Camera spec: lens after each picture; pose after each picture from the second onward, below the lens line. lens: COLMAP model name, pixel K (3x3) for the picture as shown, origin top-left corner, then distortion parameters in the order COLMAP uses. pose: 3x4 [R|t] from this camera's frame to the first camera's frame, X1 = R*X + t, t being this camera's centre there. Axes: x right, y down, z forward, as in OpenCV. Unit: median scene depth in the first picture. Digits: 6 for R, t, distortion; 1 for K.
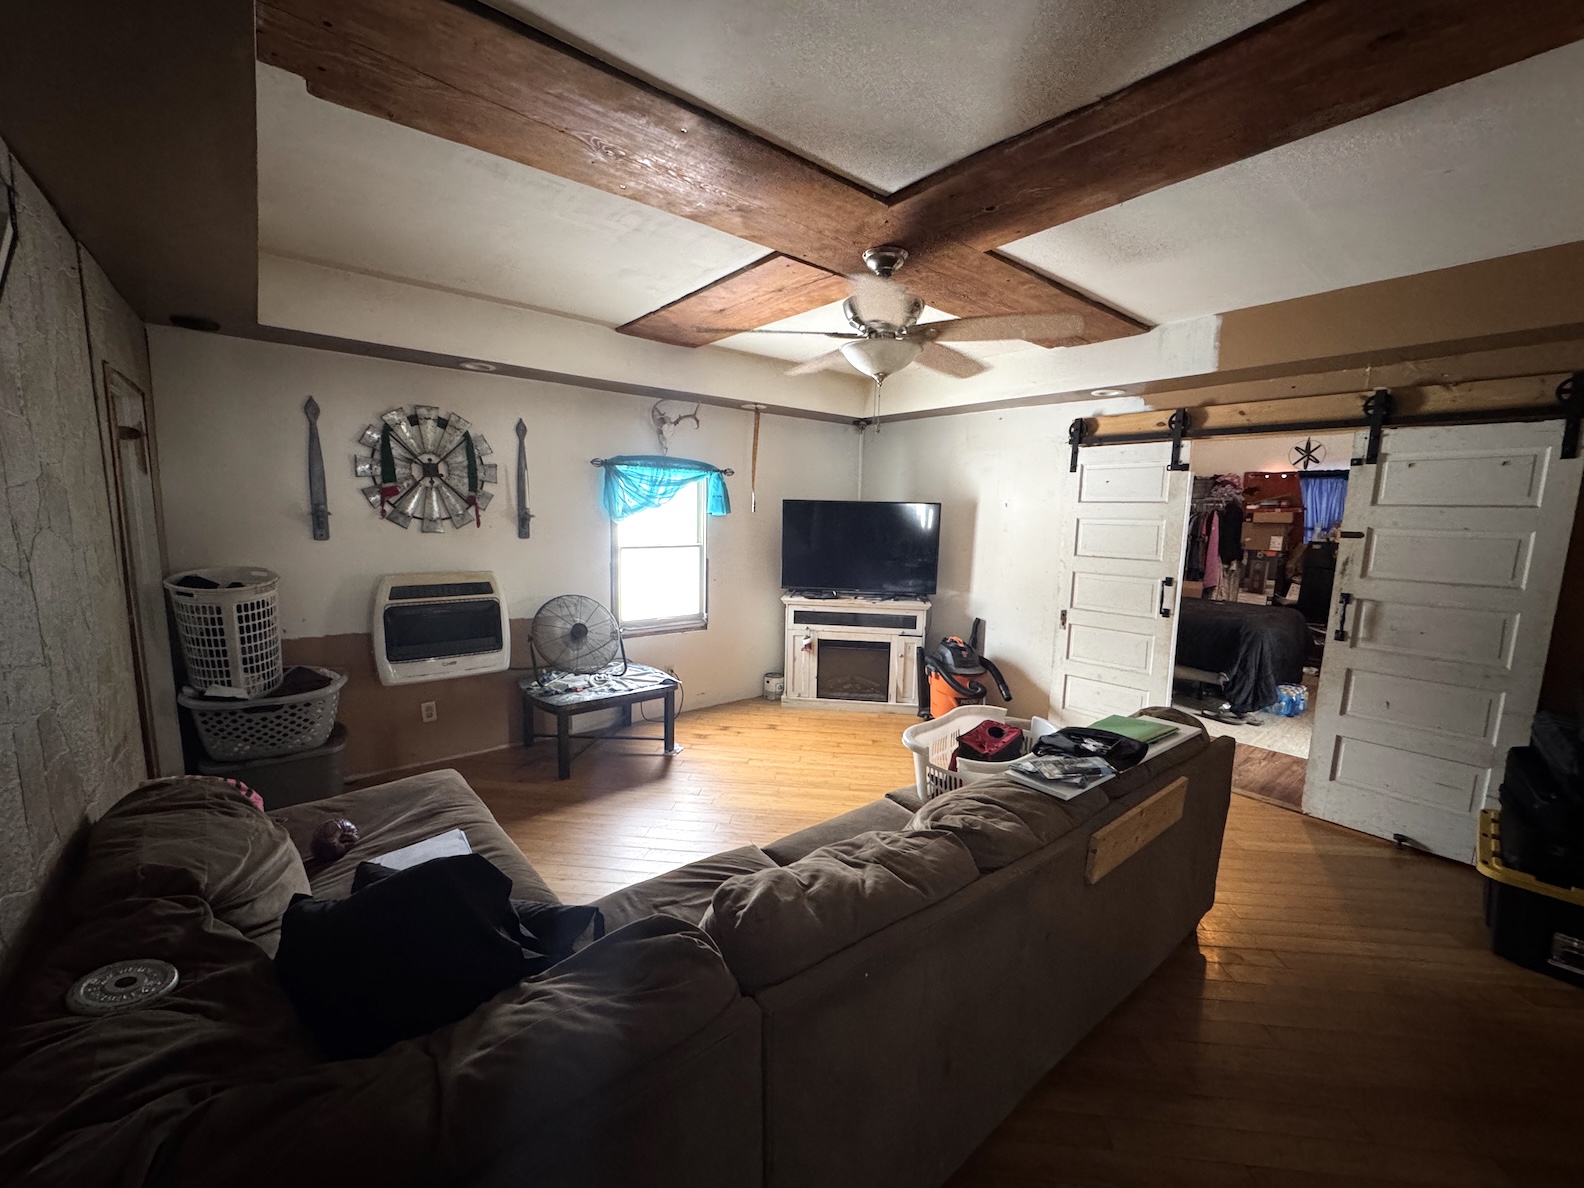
lens RADIAL K [[627.4, 0, 792.0], [0, 627.4, 595.9], [0, 0, 1]] dist [-0.003628, 0.000146]
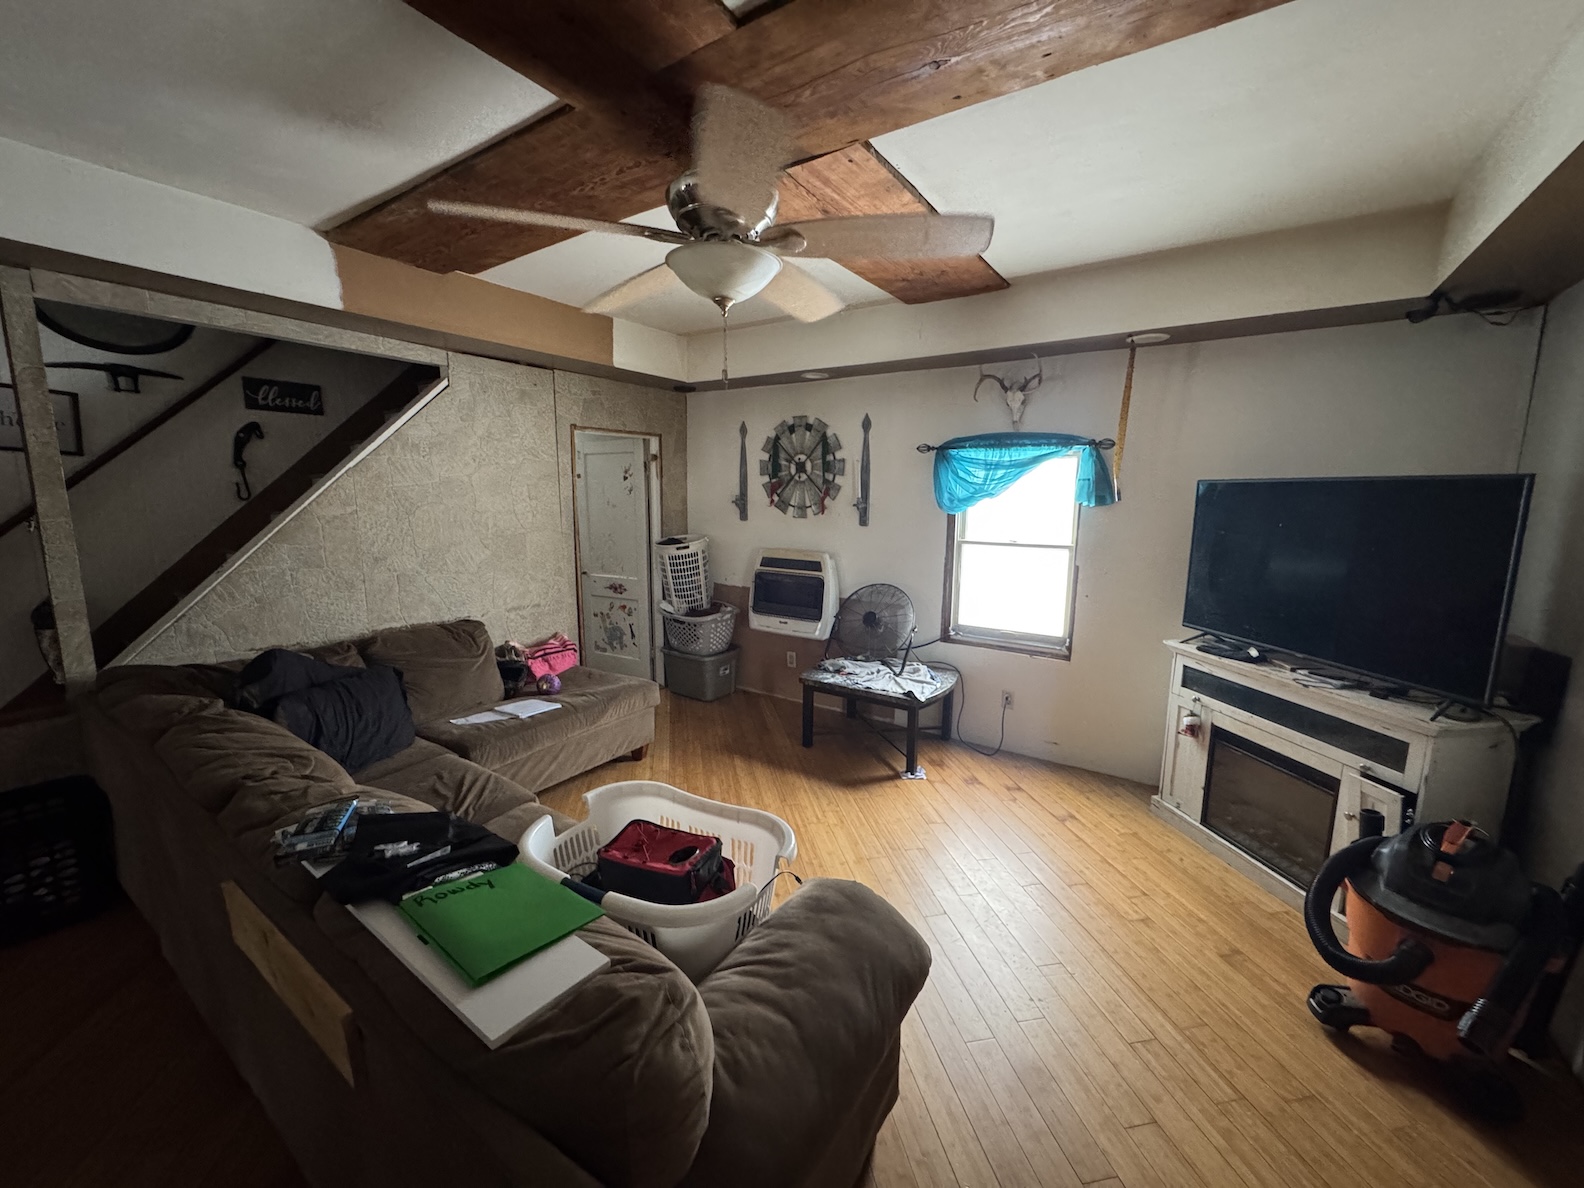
lens RADIAL K [[627.4, 0, 792.0], [0, 627.4, 595.9], [0, 0, 1]] dist [-0.003628, 0.000146]
pose [[0.287628, 0.136405, -0.947979, 0.514742], [-0.133772, 0.985825, 0.101263, -0.059204], [0.948354, 0.097687, 0.301798, 0.514249]]
